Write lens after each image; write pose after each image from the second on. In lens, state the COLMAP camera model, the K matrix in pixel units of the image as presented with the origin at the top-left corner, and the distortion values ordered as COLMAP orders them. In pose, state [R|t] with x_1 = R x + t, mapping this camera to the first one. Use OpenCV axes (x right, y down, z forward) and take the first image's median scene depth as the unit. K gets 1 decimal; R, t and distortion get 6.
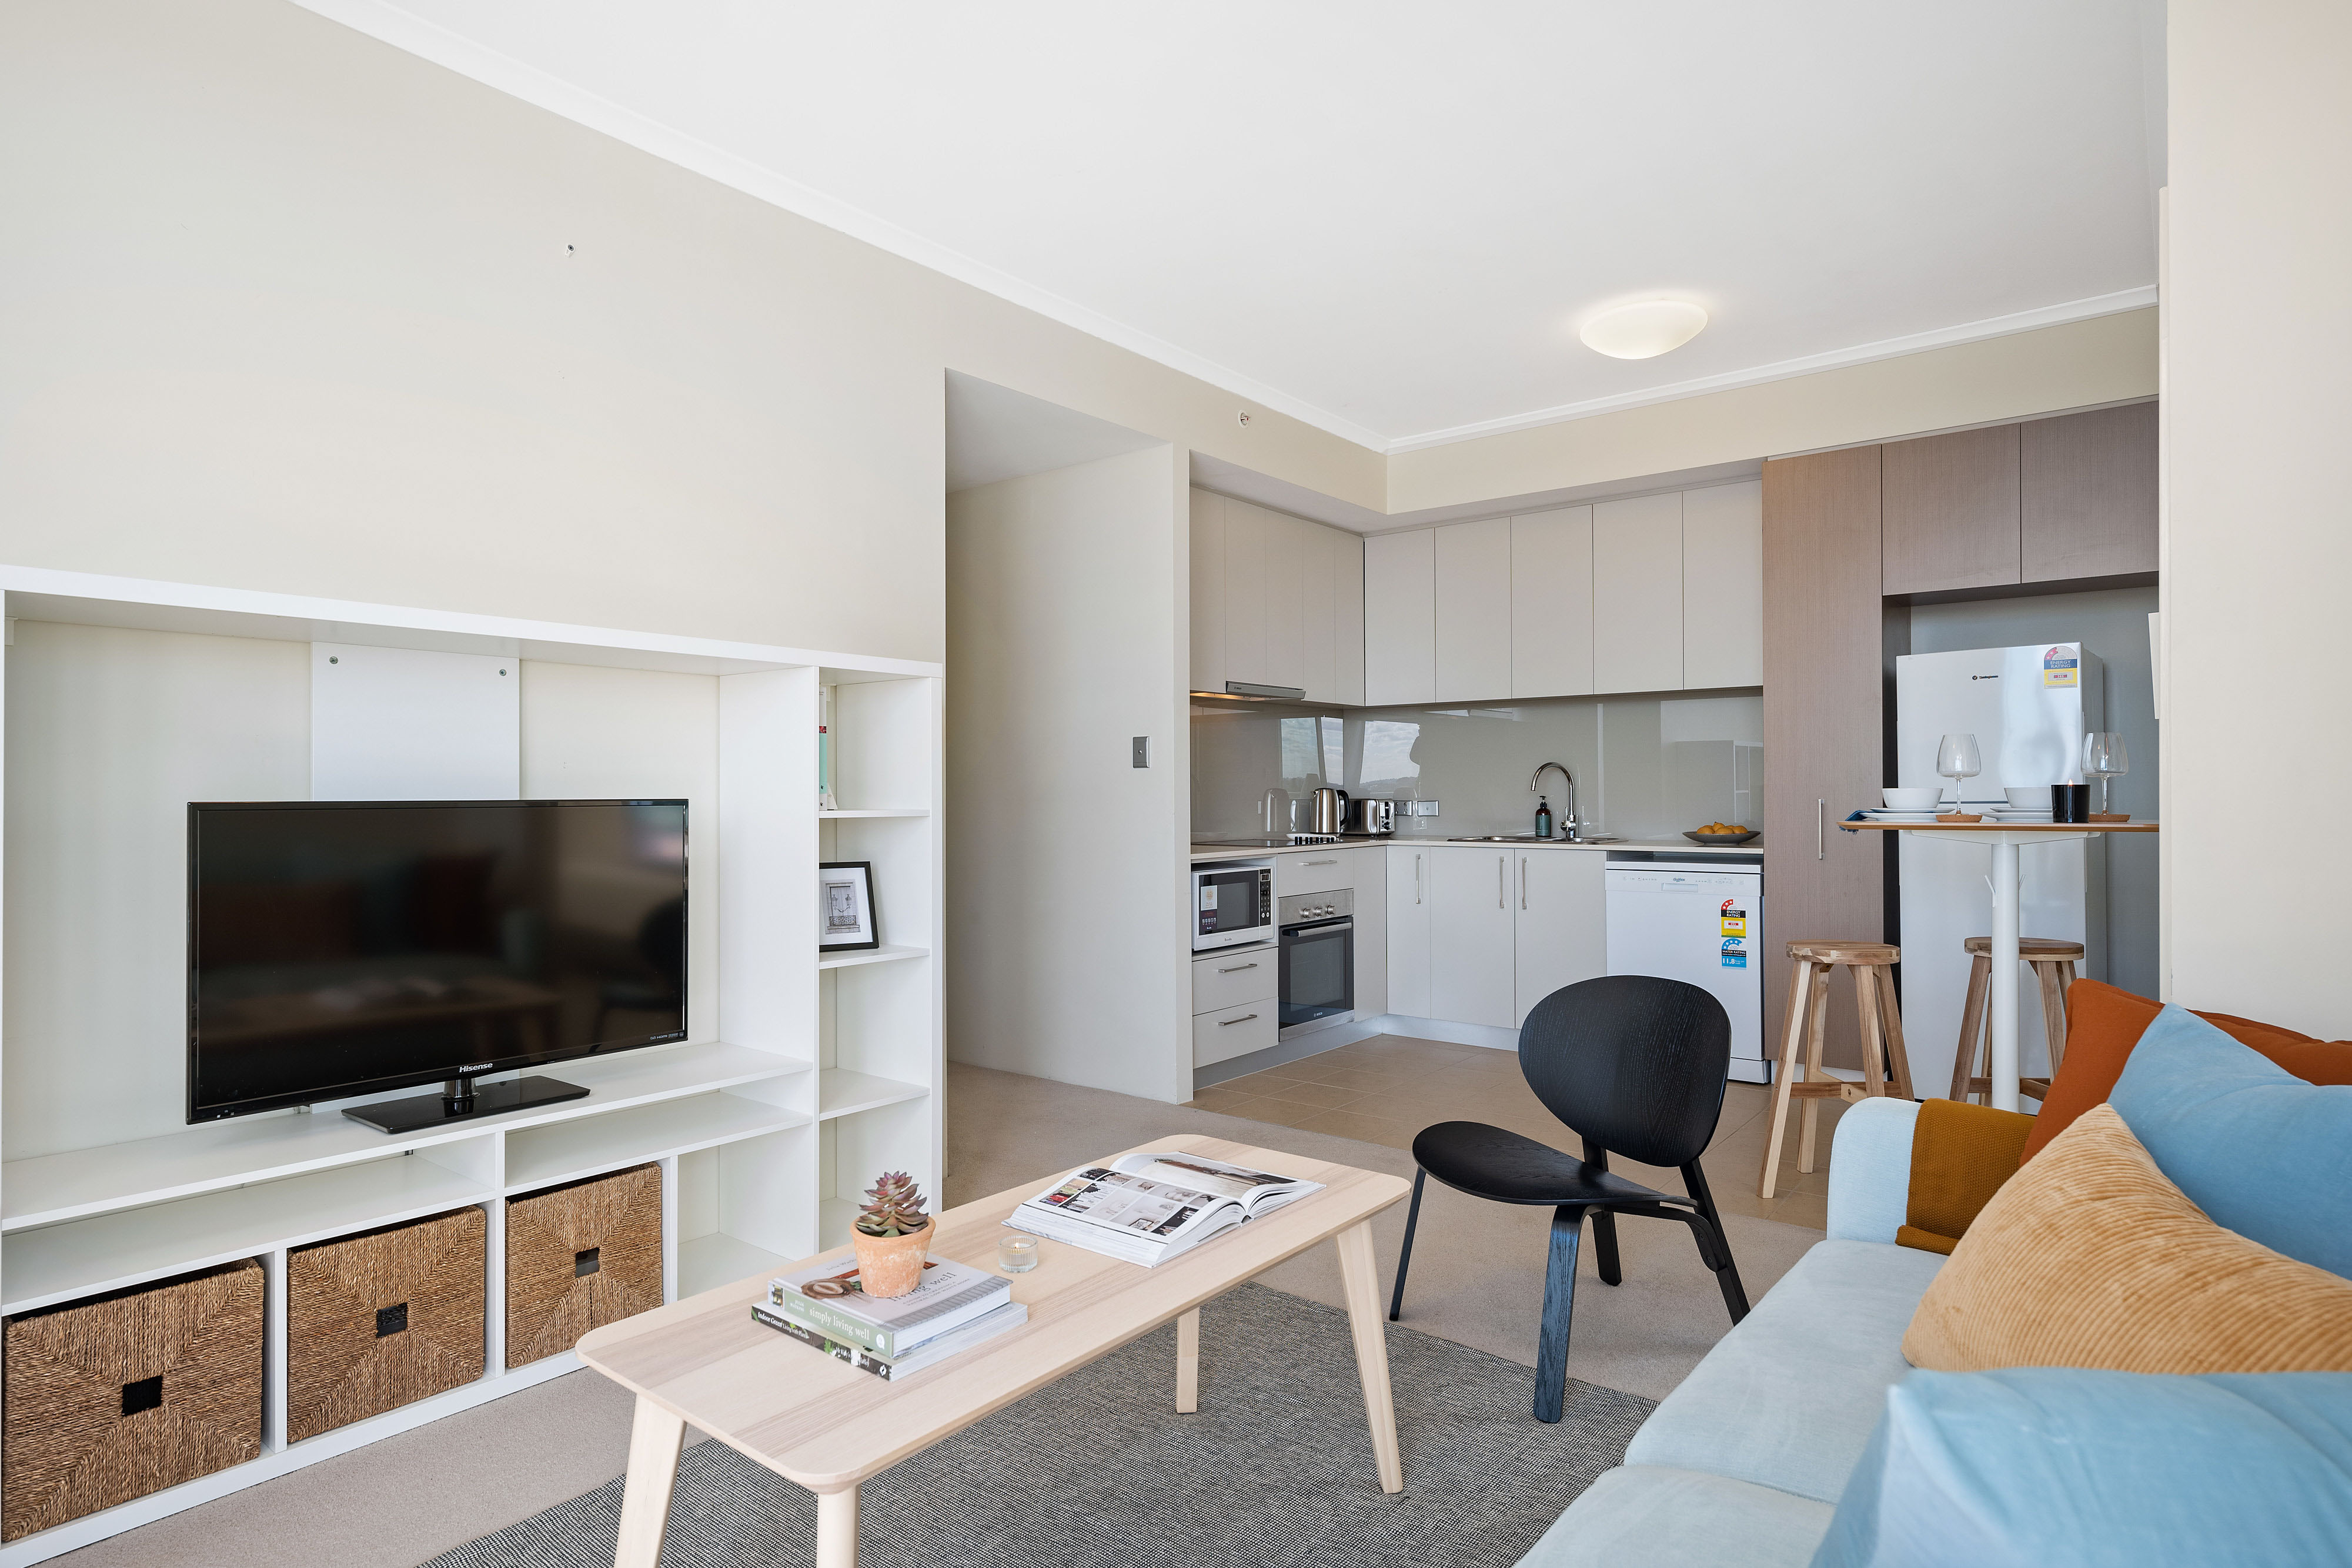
lens RADIAL K [[1269.1, 0, 1168.4], [0, 1269.1, 781.9], [0, 0, 1]] dist [-0.000376, -0.000577]
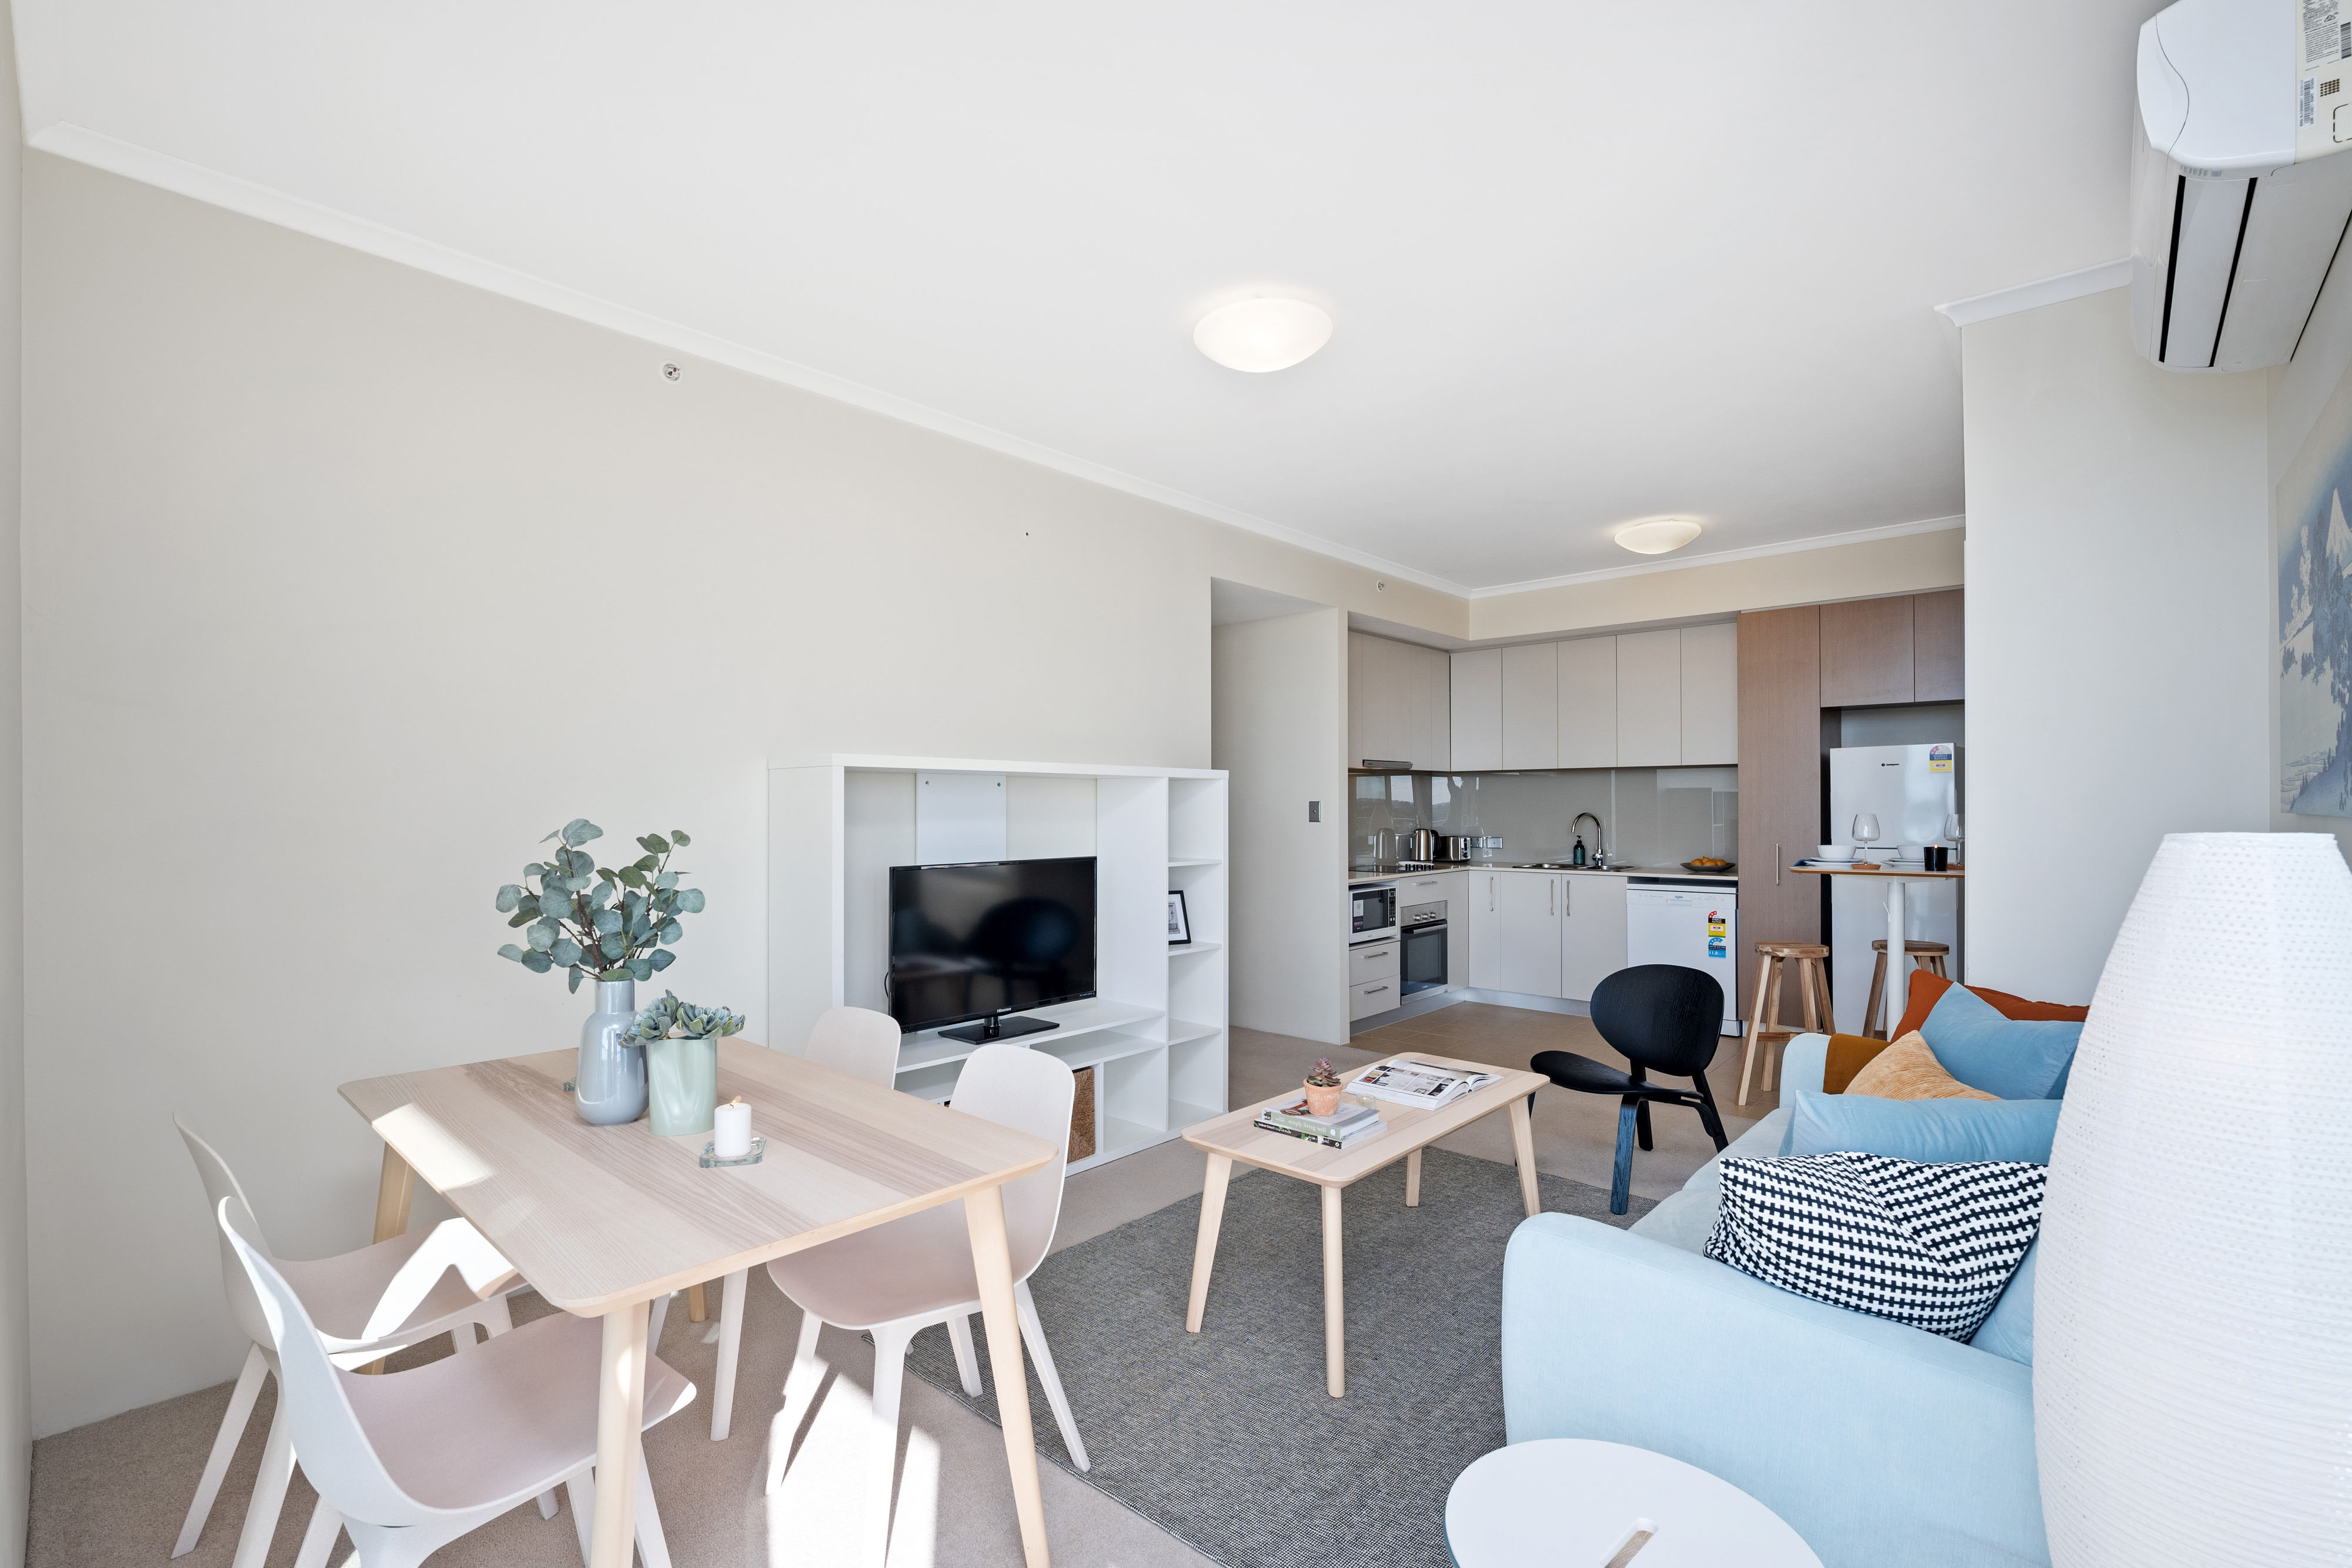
lens RADIAL K [[1030.4, 0, 1174.6], [0, 1030.4, 799.6], [0, 0, 1]] dist [-0.017447, 0.000483]
pose [[0.998335, 0.000918, -0.057678, -0.122690], [-0.000838, 0.999999, 0.001415, -0.040817], [0.057679, -0.001364, 0.998334, -0.239844]]
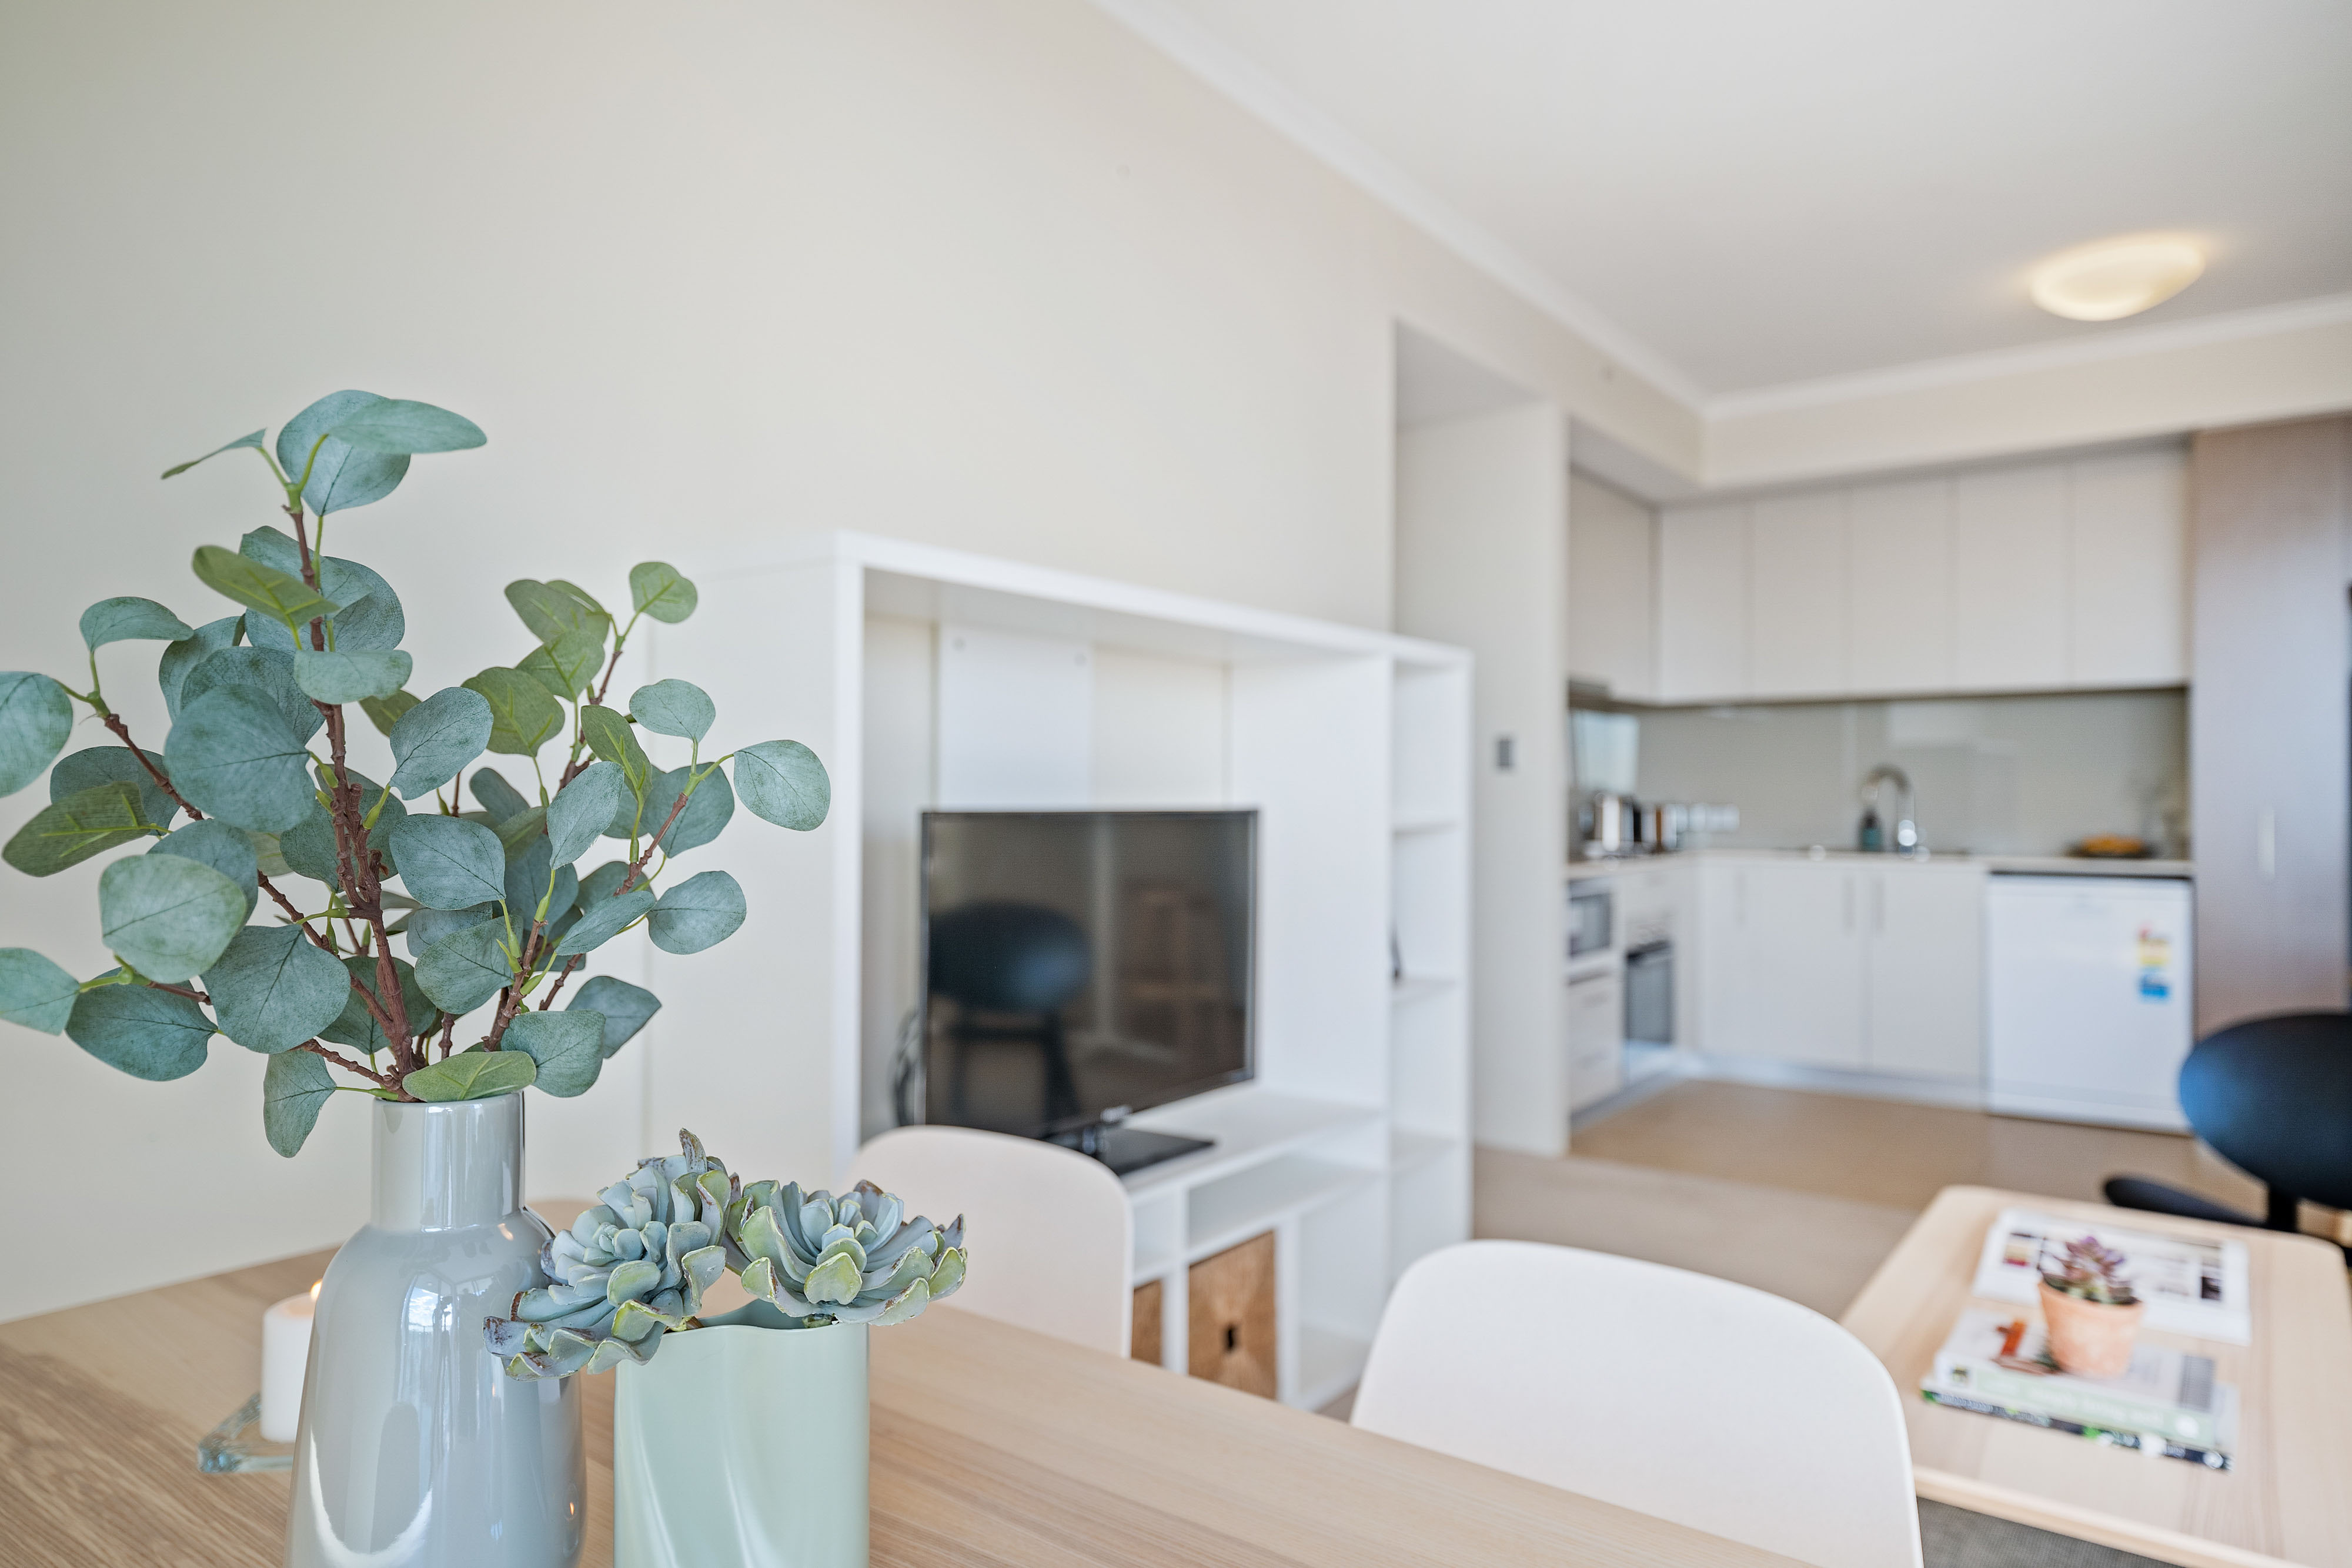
lens RADIAL K [[1449.8, 0, 1178.3], [0, 1449.8, 775.9], [0, 0, 1]] dist [0.019664, -0.000073]
pose [[0.999297, 0.005785, 0.037039, -0.299460], [-0.005580, 0.999969, -0.005636, -0.000749], [-0.037070, 0.005425, 0.999298, 0.000967]]
